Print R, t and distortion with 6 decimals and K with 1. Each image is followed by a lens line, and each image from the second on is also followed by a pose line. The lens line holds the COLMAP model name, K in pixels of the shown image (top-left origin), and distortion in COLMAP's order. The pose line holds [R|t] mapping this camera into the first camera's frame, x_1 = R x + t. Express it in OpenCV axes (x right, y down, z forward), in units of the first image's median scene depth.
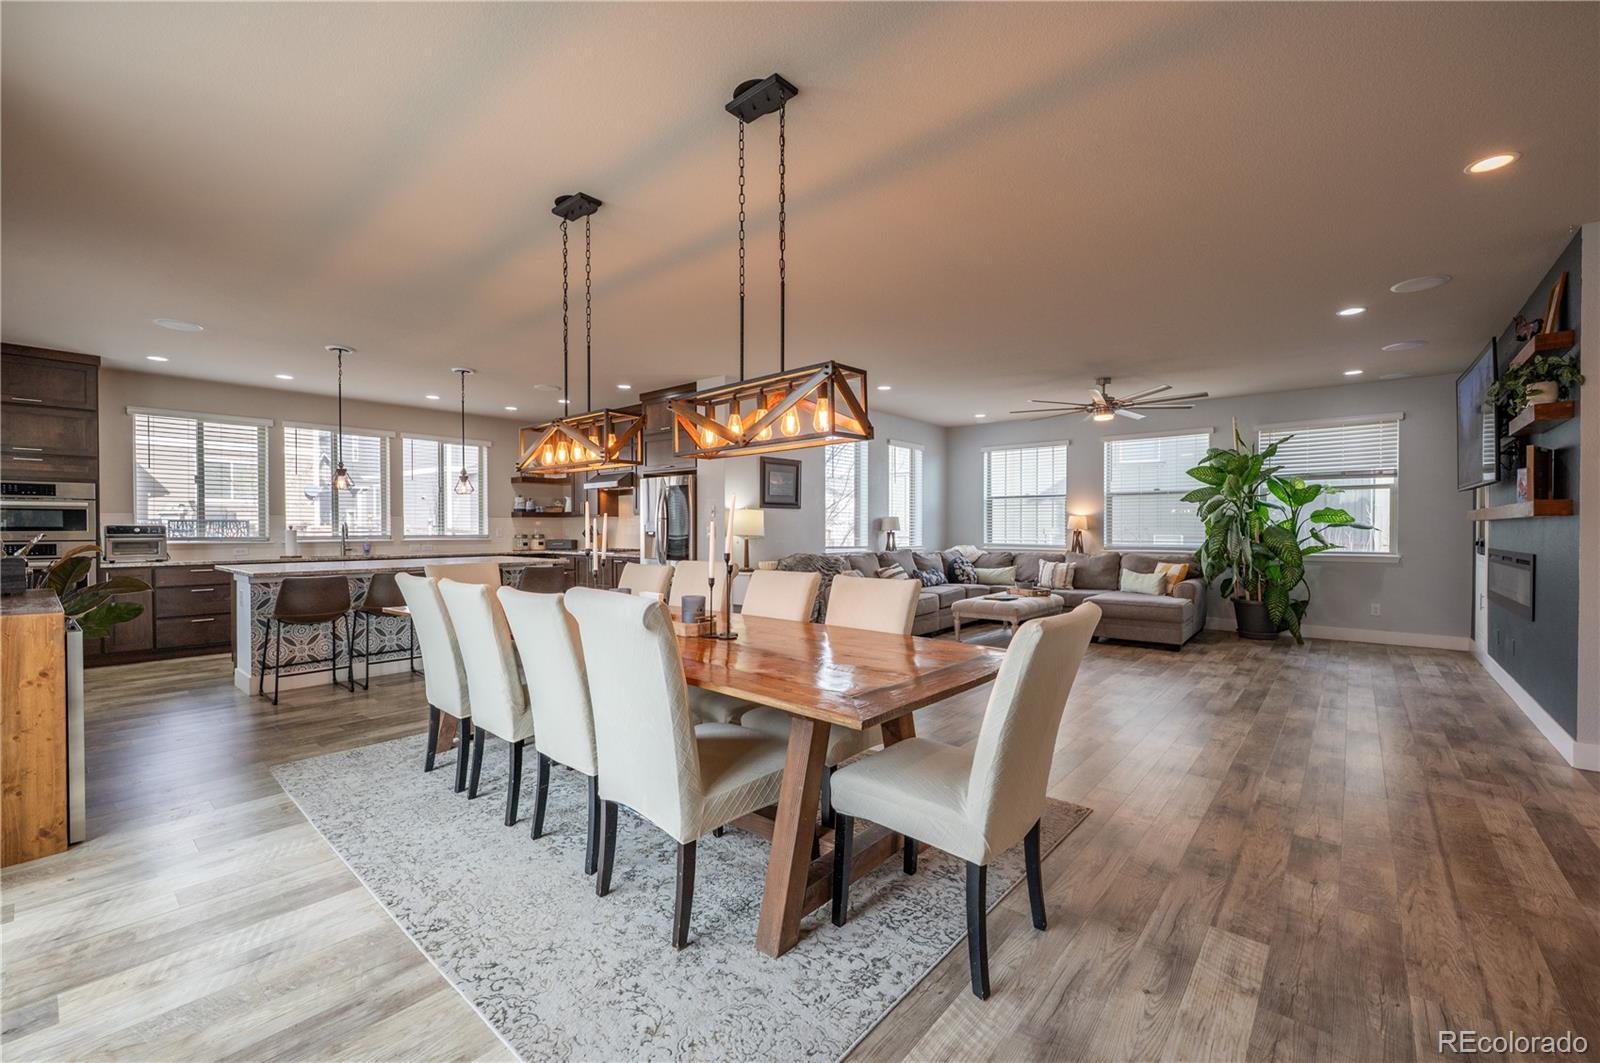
lens RADIAL K [[663.4, 0, 806.4], [0, 663.4, 535.1], [0, 0, 1]] dist [-0.001352, -0.000159]
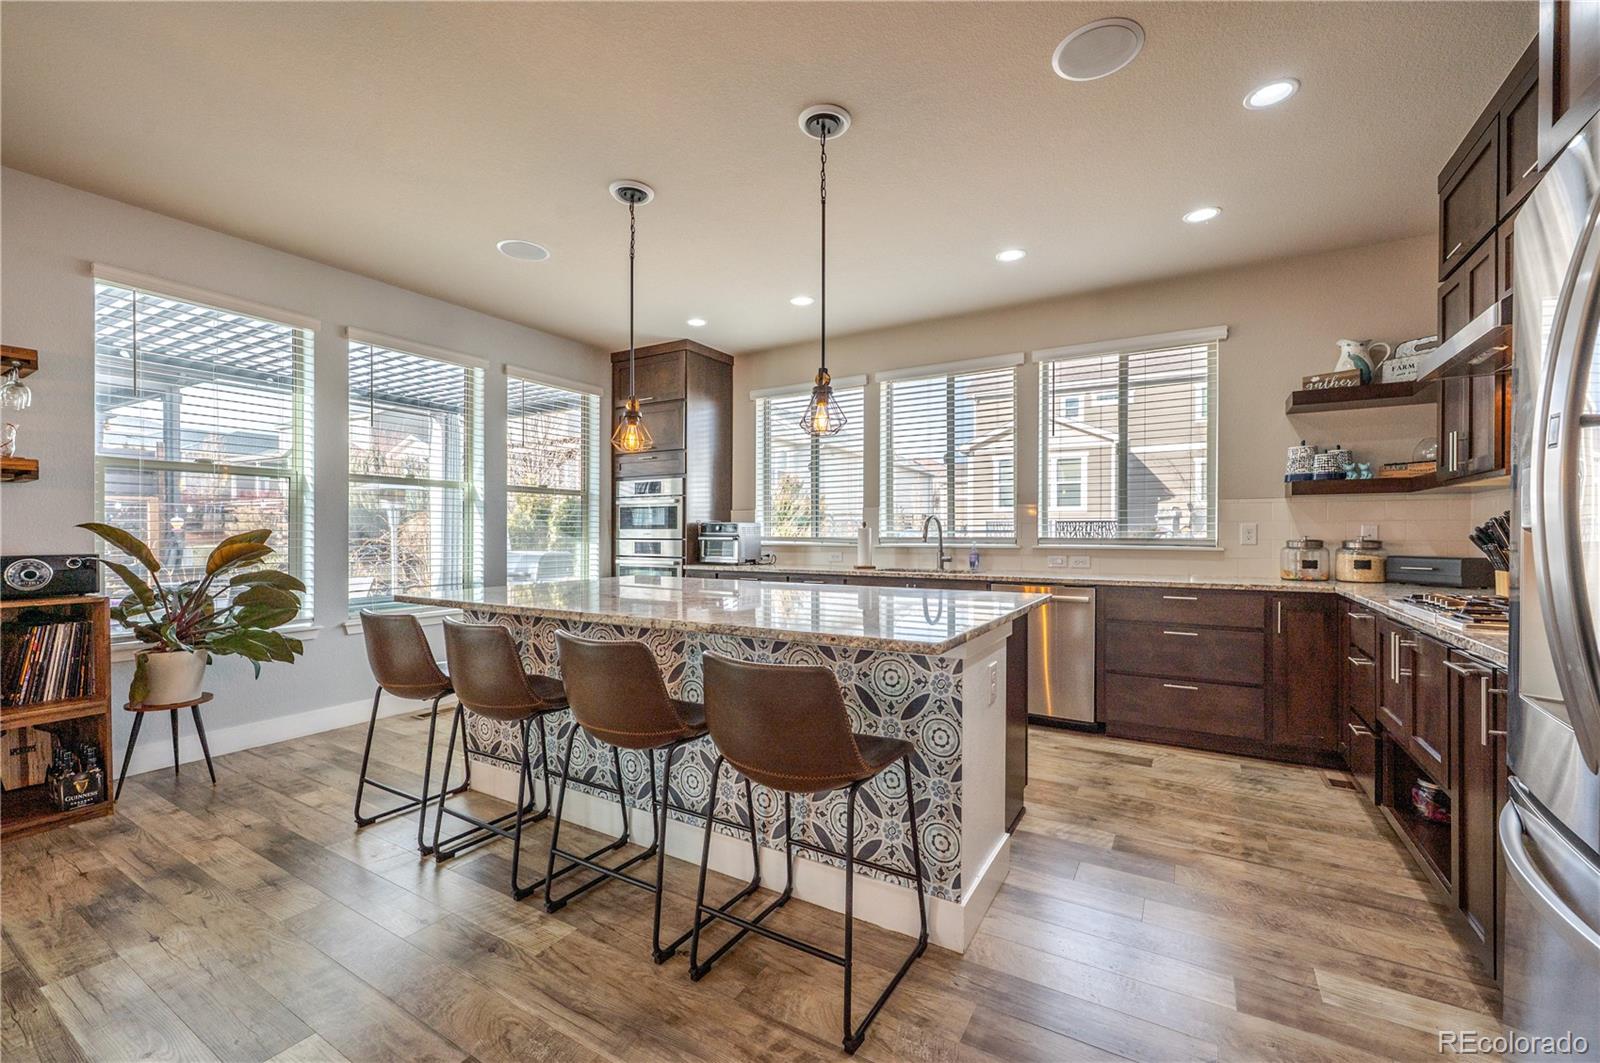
lens RADIAL K [[663.4, 0, 806.4], [0, 663.4, 535.1], [0, 0, 1]] dist [-0.001352, -0.000159]
pose [[0.156634, 0.003138, -0.987652, -0.094073], [-0.008908, 0.999959, 0.001764, -0.001605], [0.987616, 0.008522, 0.156656, 0.686923]]
